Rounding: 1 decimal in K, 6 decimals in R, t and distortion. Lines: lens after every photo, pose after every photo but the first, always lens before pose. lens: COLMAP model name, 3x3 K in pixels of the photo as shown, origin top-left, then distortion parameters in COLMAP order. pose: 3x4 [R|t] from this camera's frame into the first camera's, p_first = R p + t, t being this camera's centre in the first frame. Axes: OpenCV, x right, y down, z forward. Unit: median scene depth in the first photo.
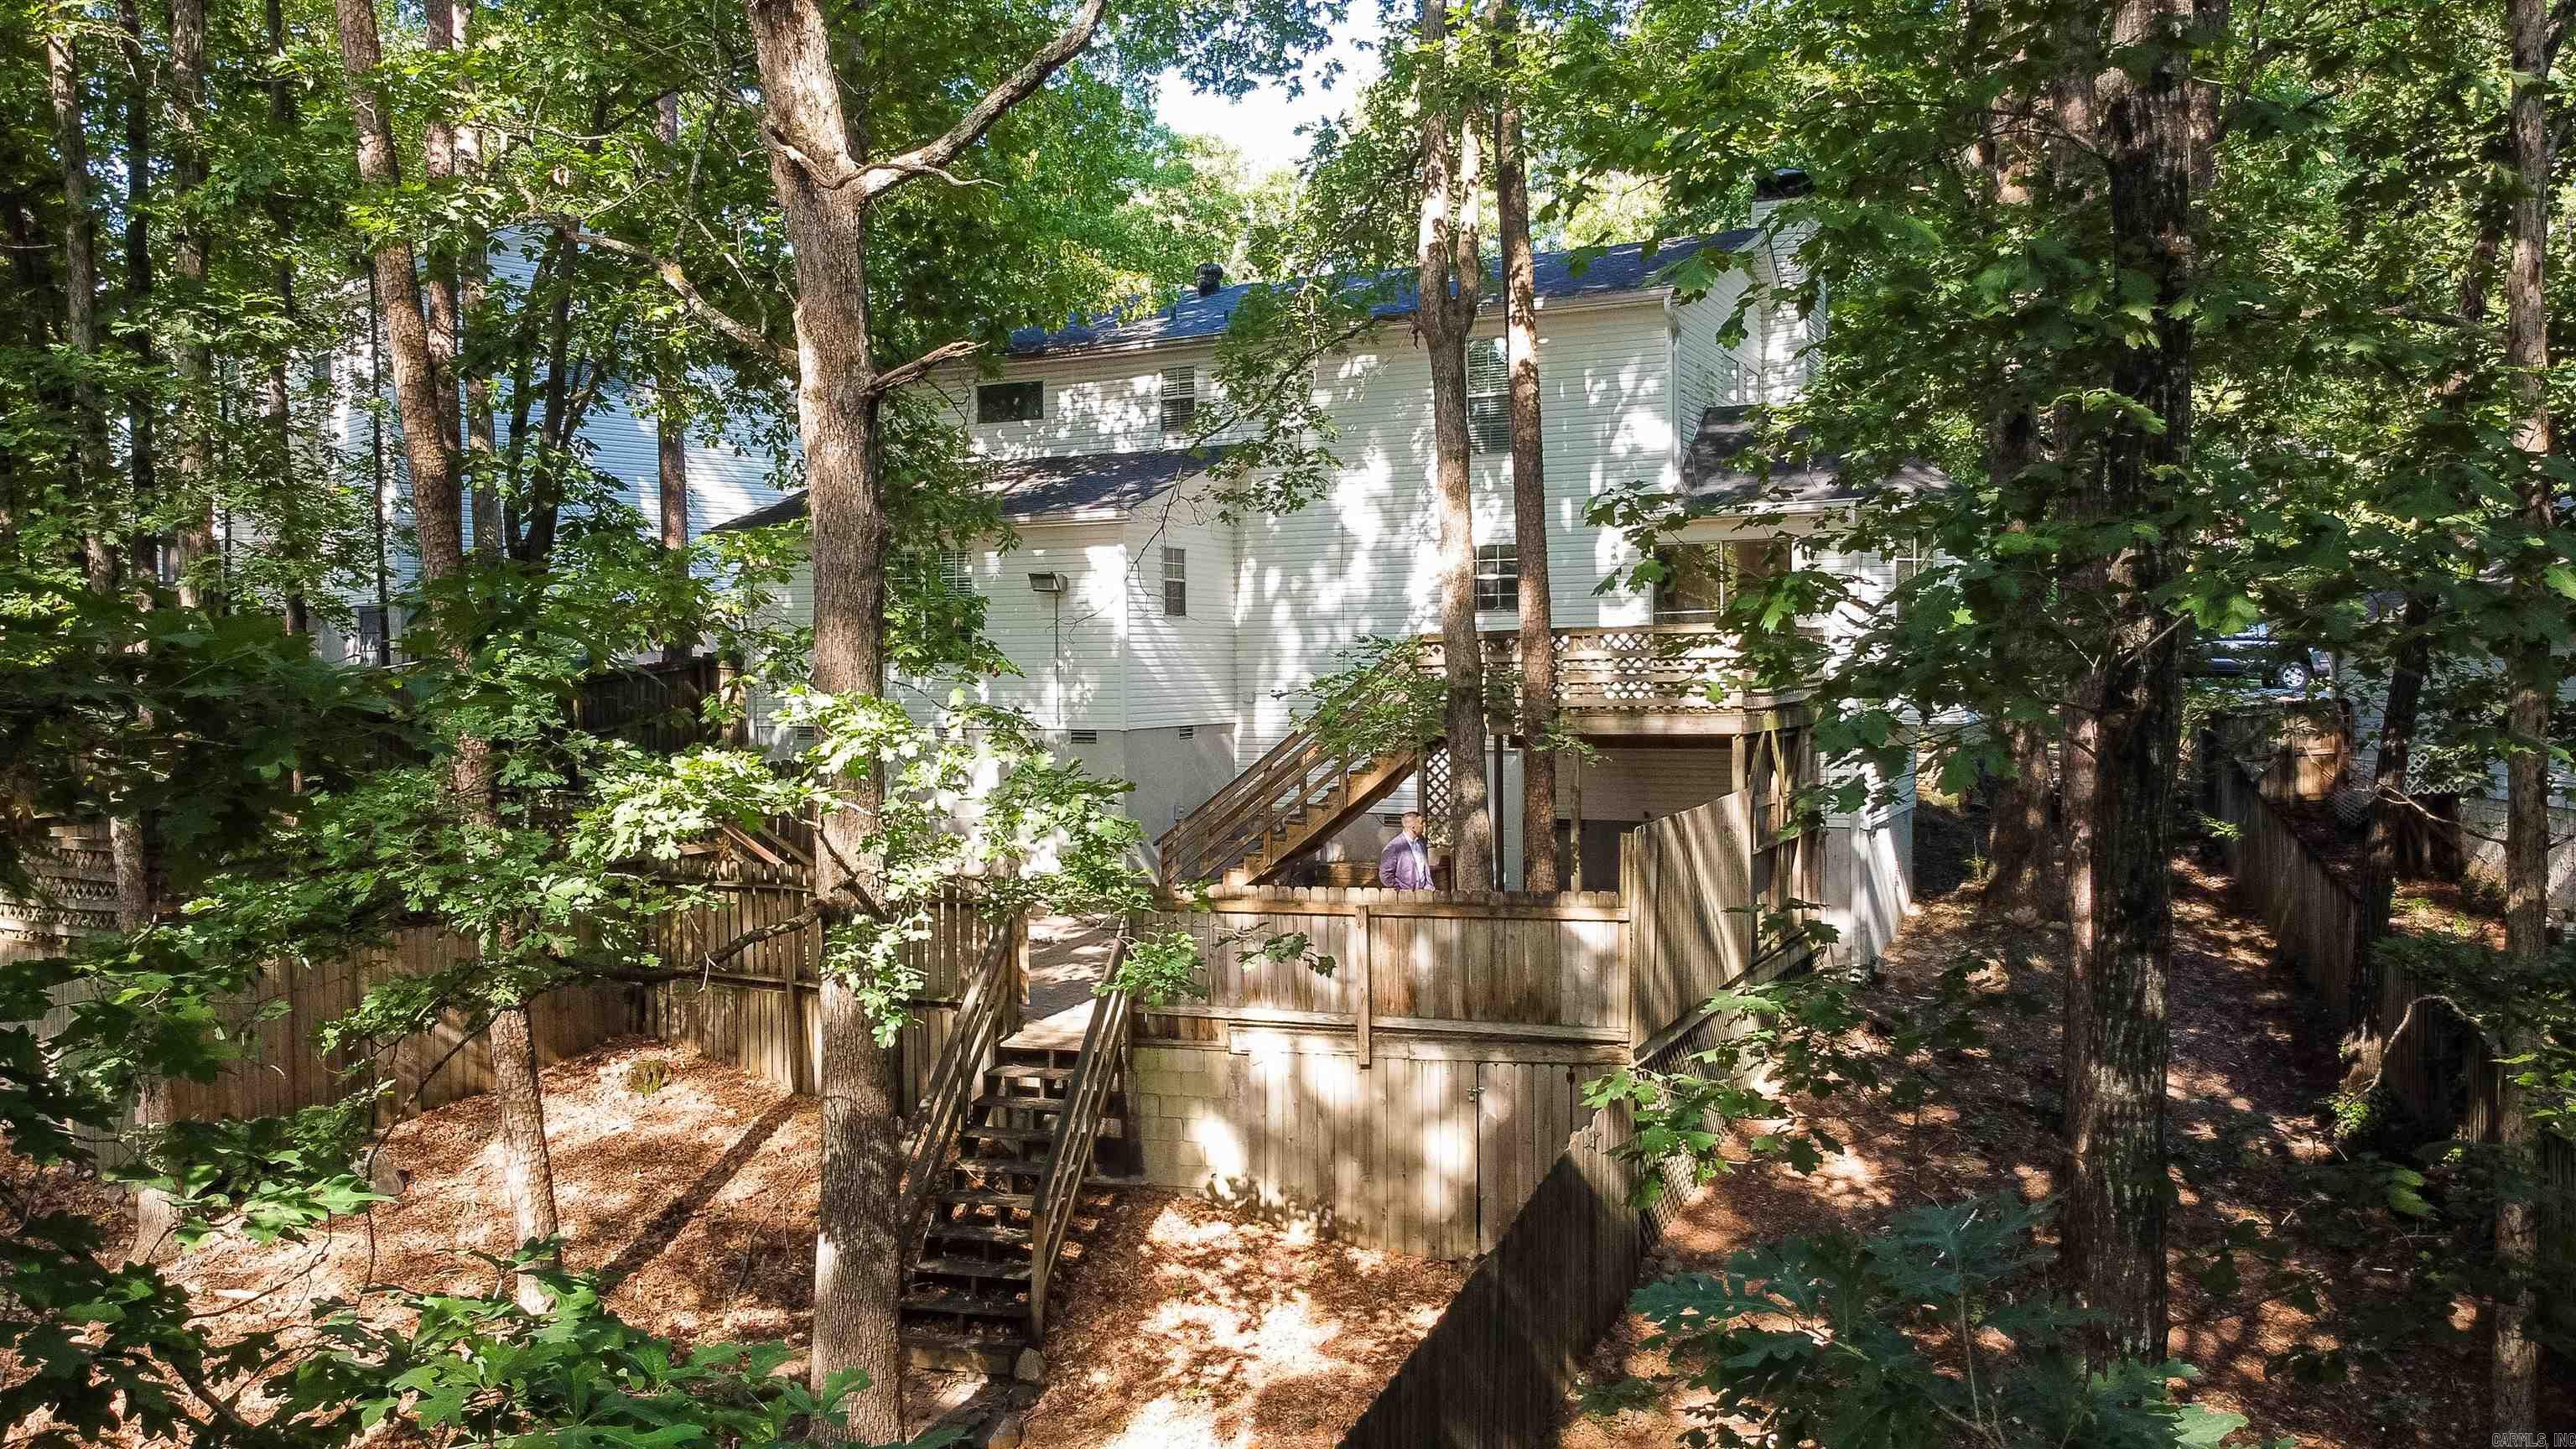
lens RADIAL K [[1972.7, 0, 1284.7], [0, 1972.7, 722.3], [0, 0, 1]] dist [0.009478, -0.004577]
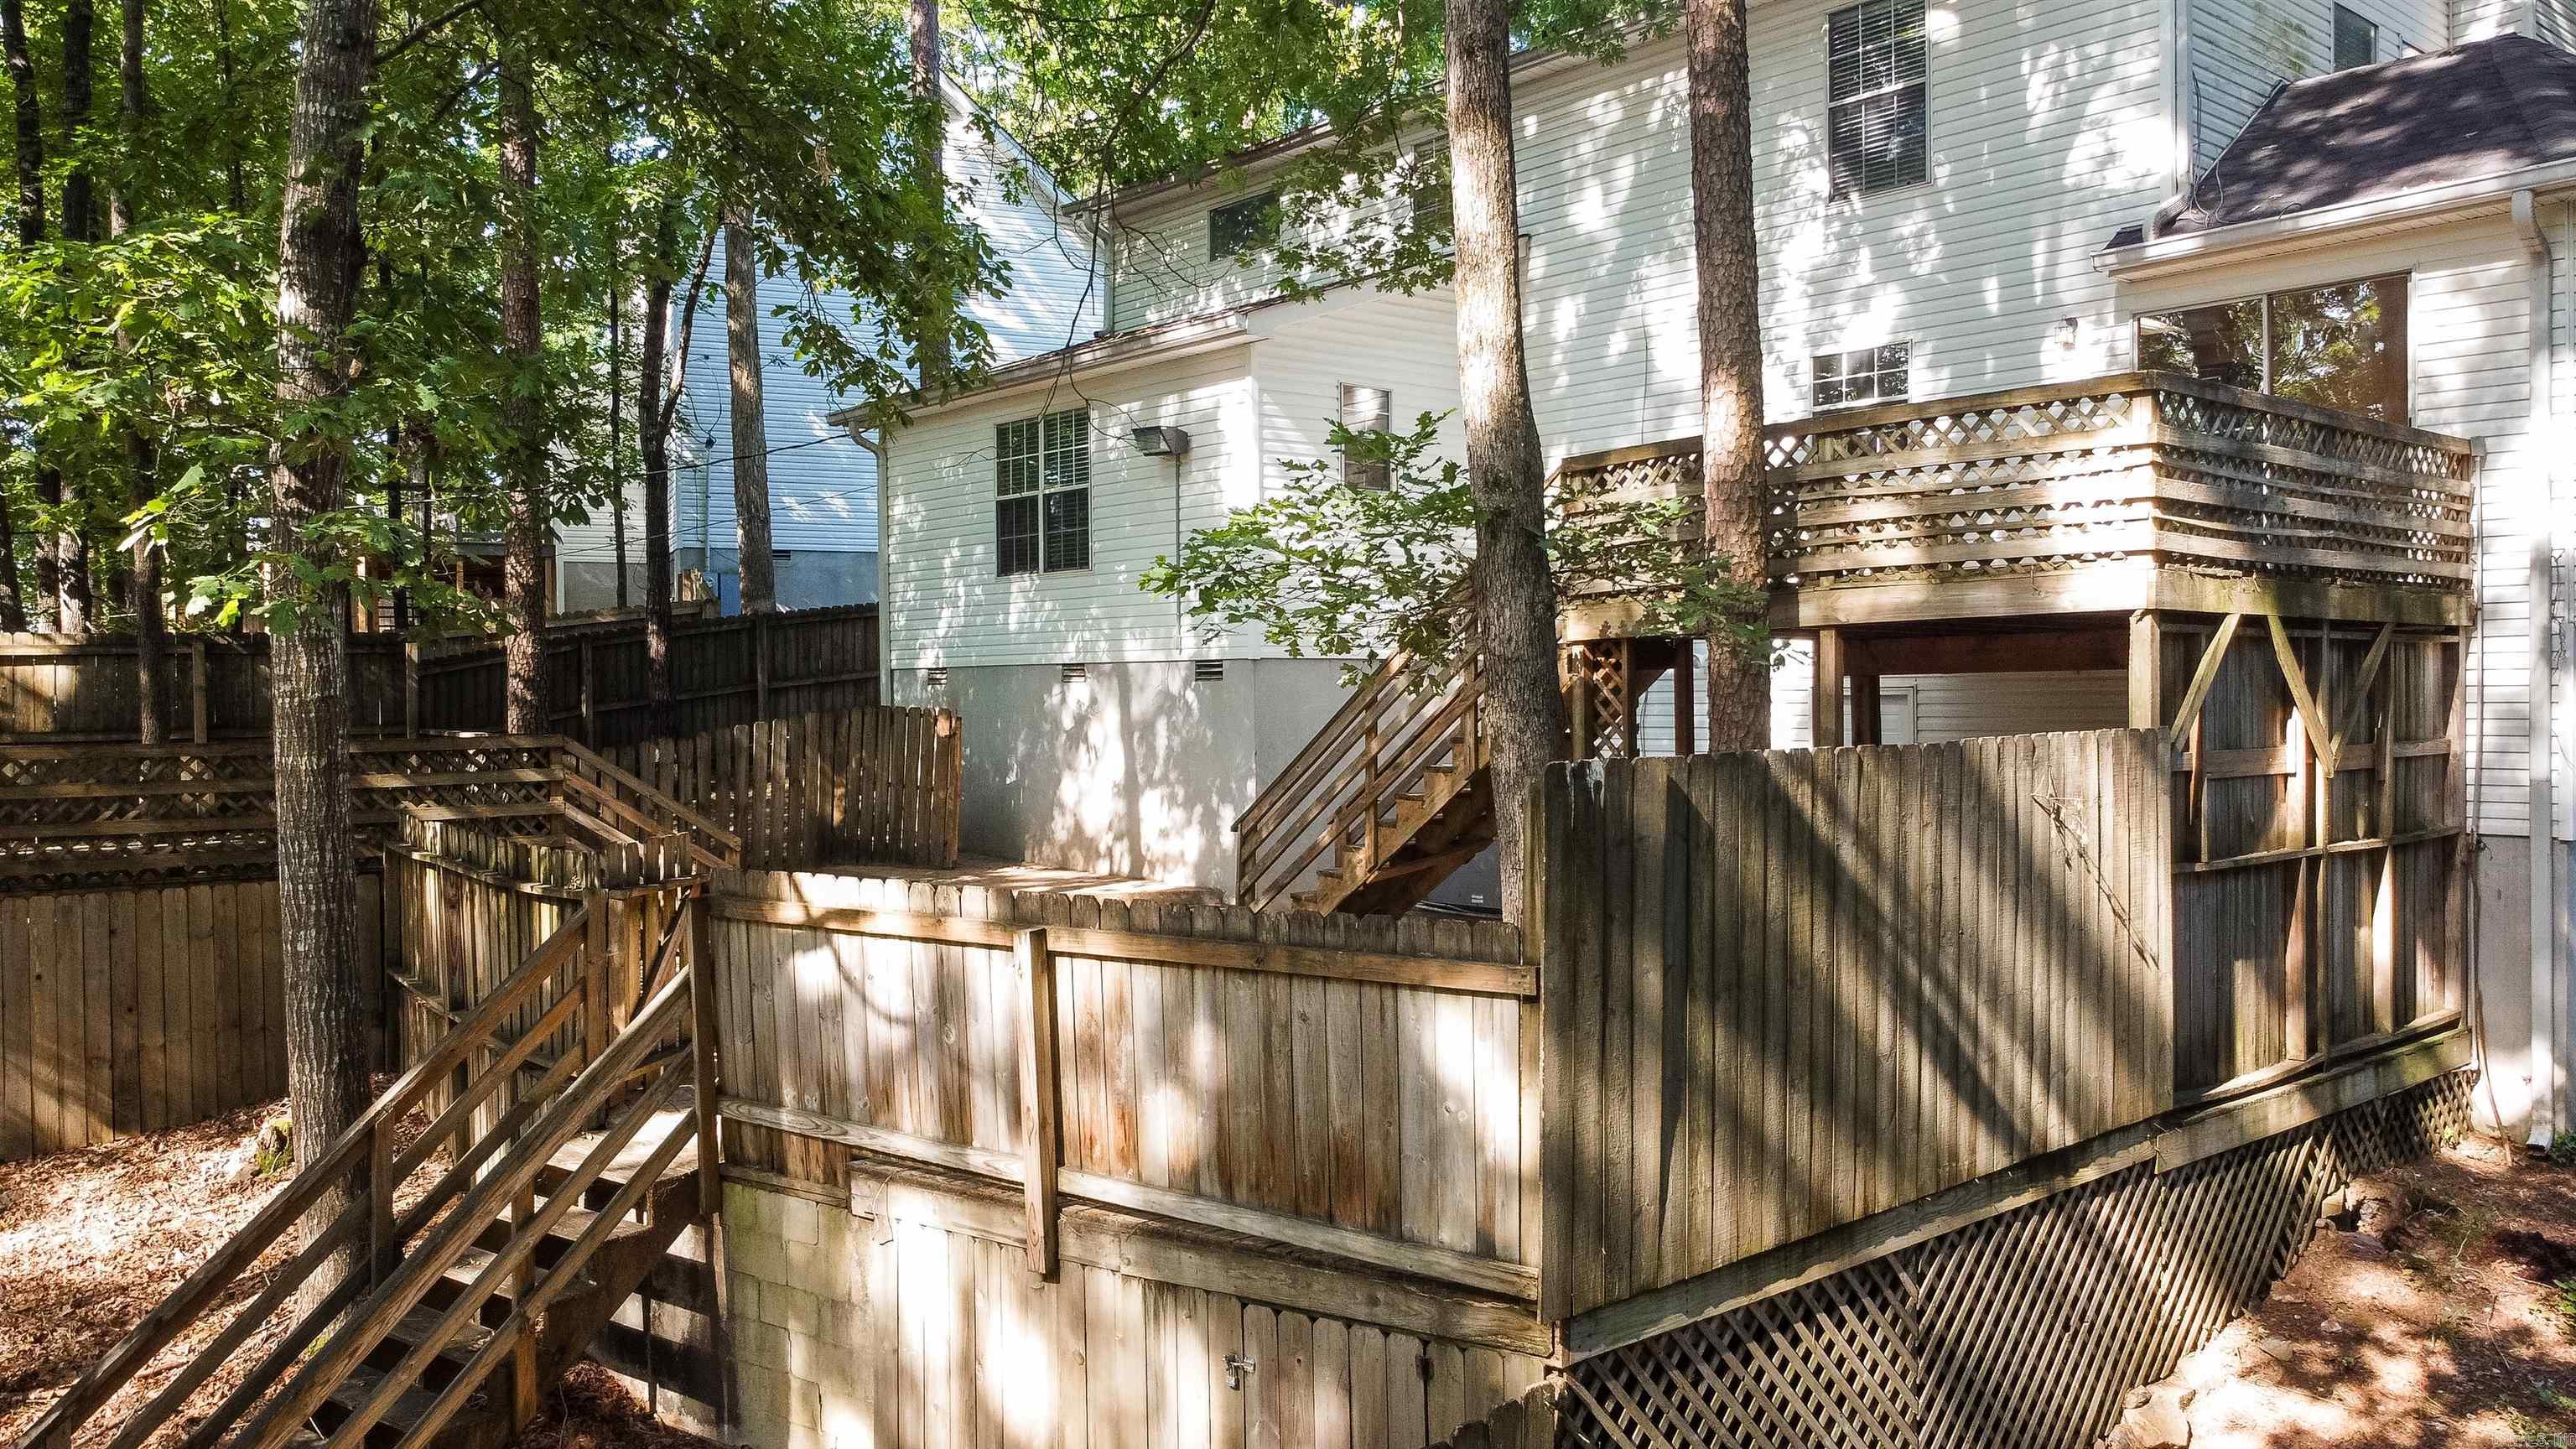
lens RADIAL K [[1972.7, 0, 1291.2], [0, 1972.7, 738.5], [0, 0, 1]] dist [0.009478, -0.004577]
pose [[0.924323, 0.009398, -0.381495, 0.275460], [-0.011795, 0.999923, -0.003947, 0.050224], [0.381429, 0.008148, 0.924362, 0.606278]]
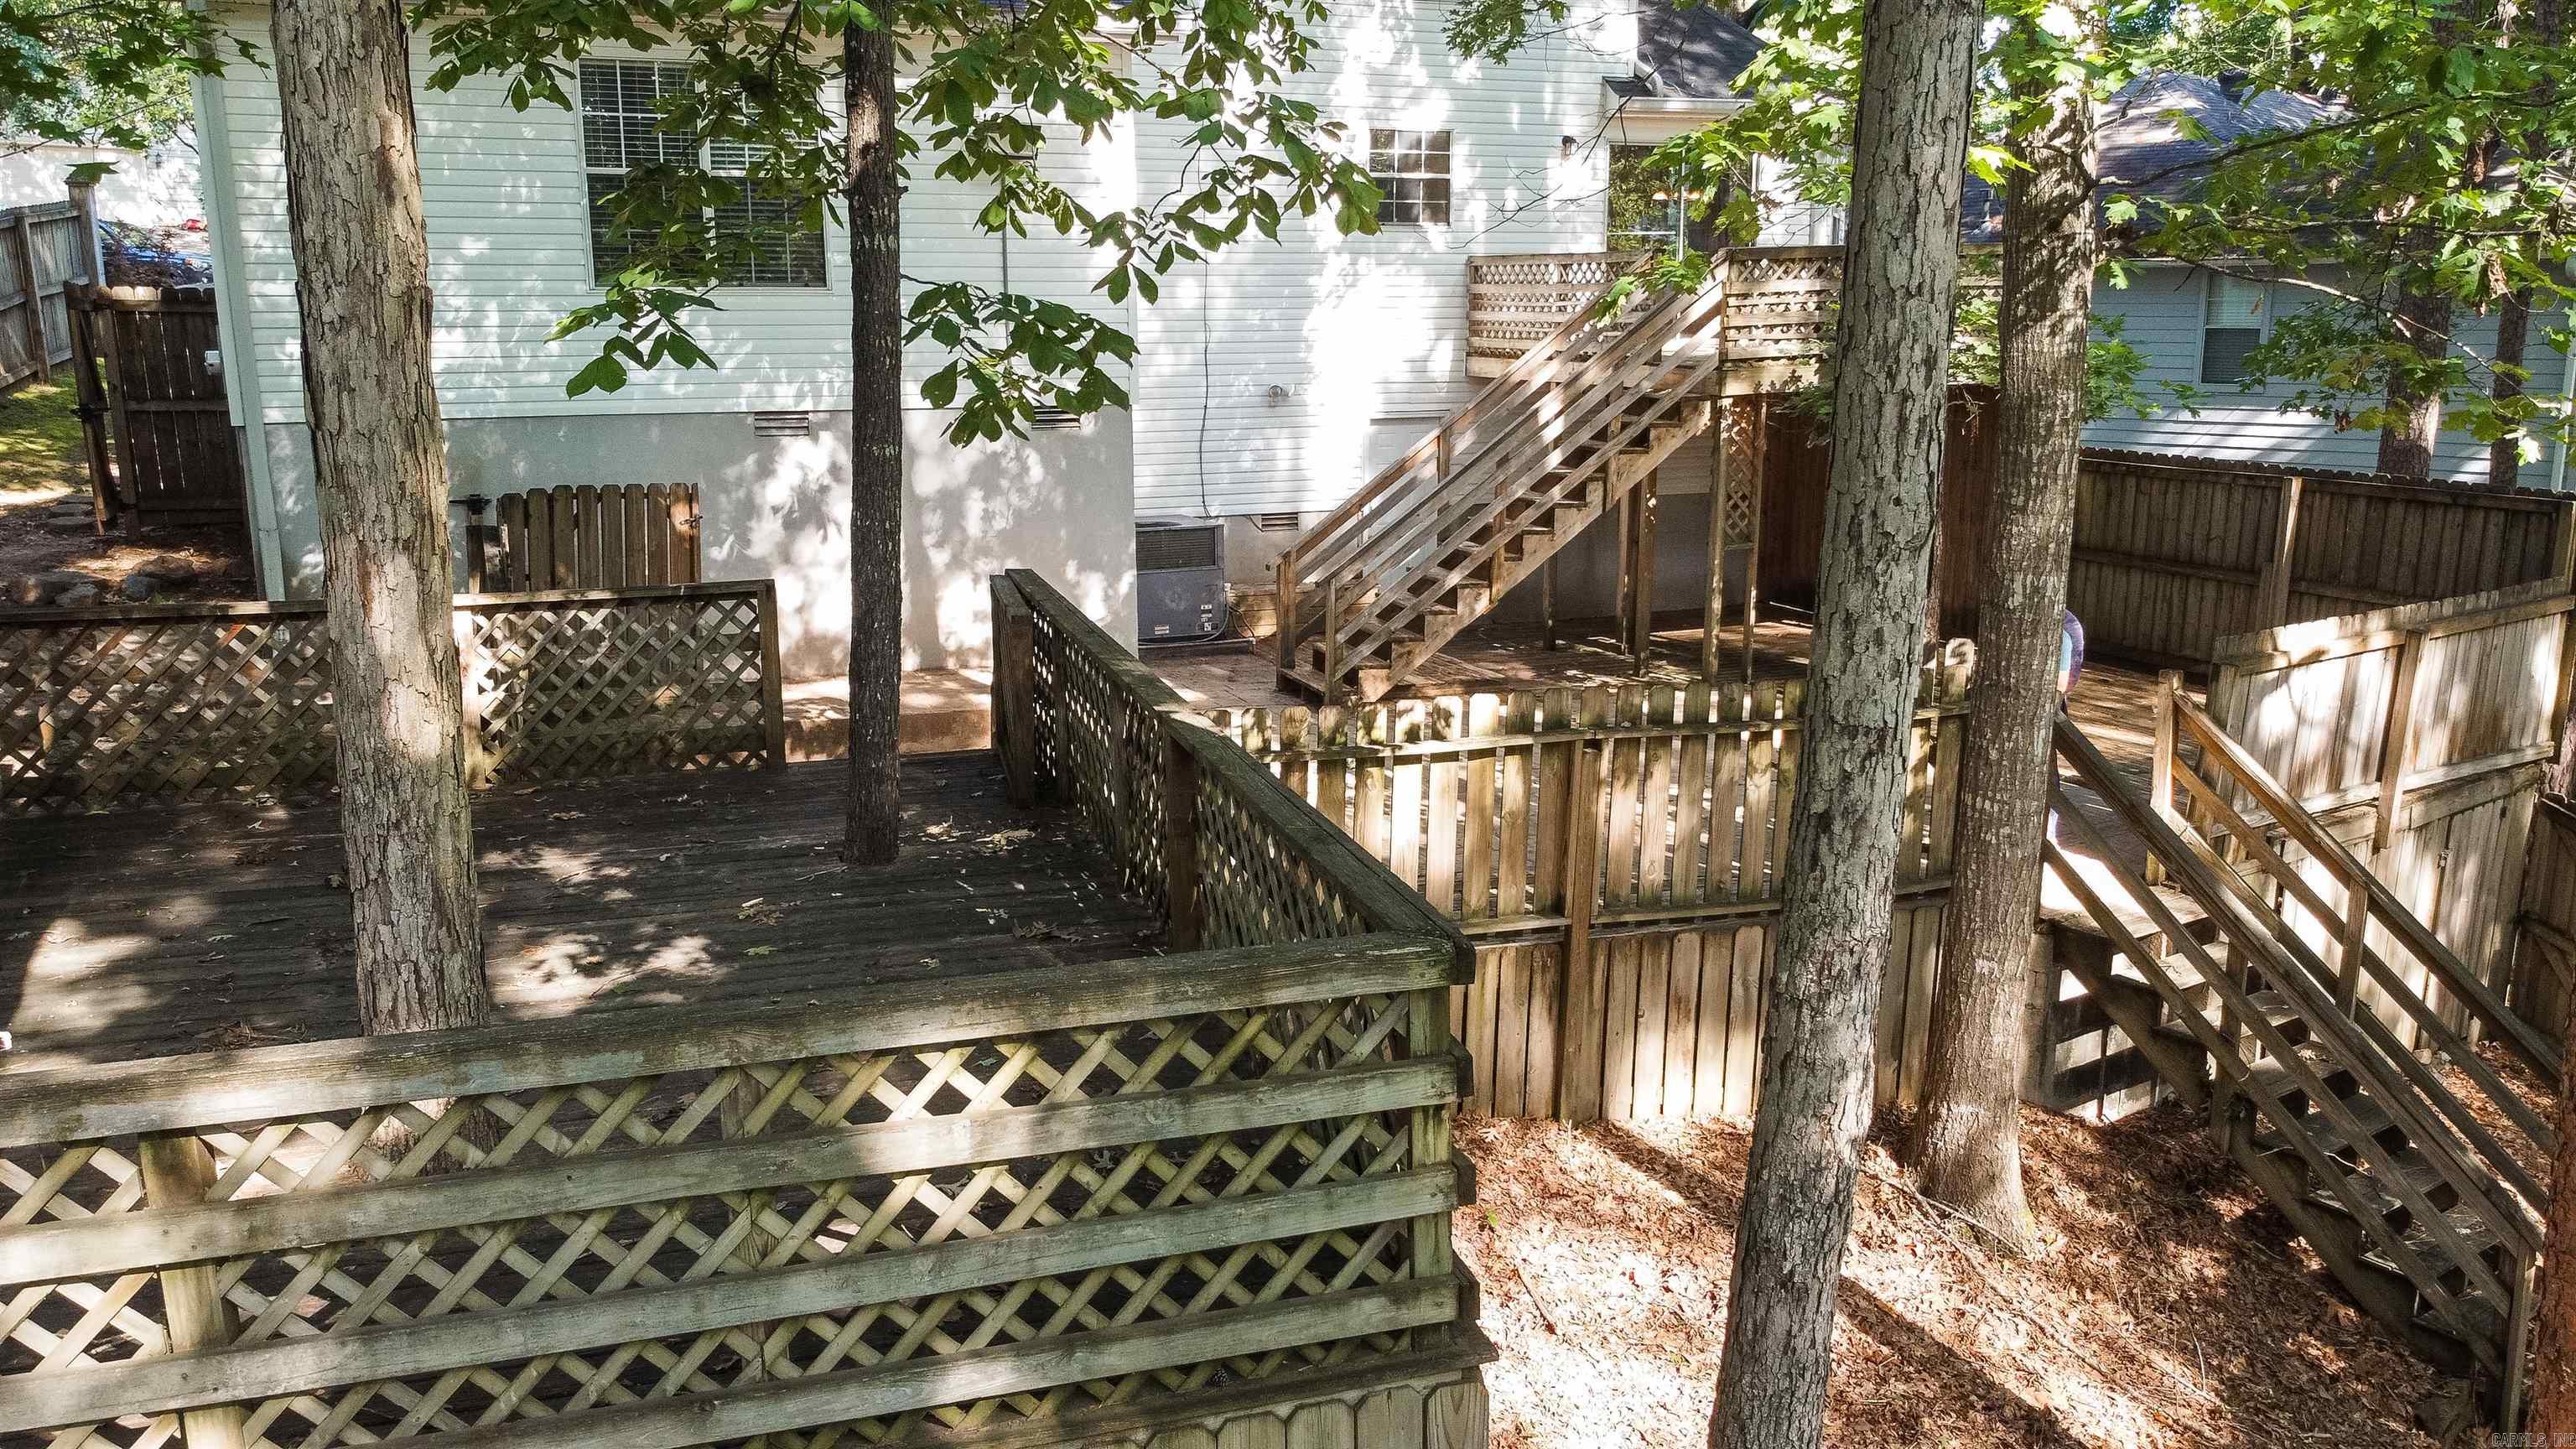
lens RADIAL K [[1972.7, 0, 1270.4], [0, 1972.7, 722.7], [0, 0, 1]] dist [0.009478, -0.004577]
pose [[0.660382, -0.153774, 0.735017, -0.758157], [0.021364, 0.982260, 0.186305, -0.016243], [-0.750626, -0.107329, 0.651951, 0.841232]]
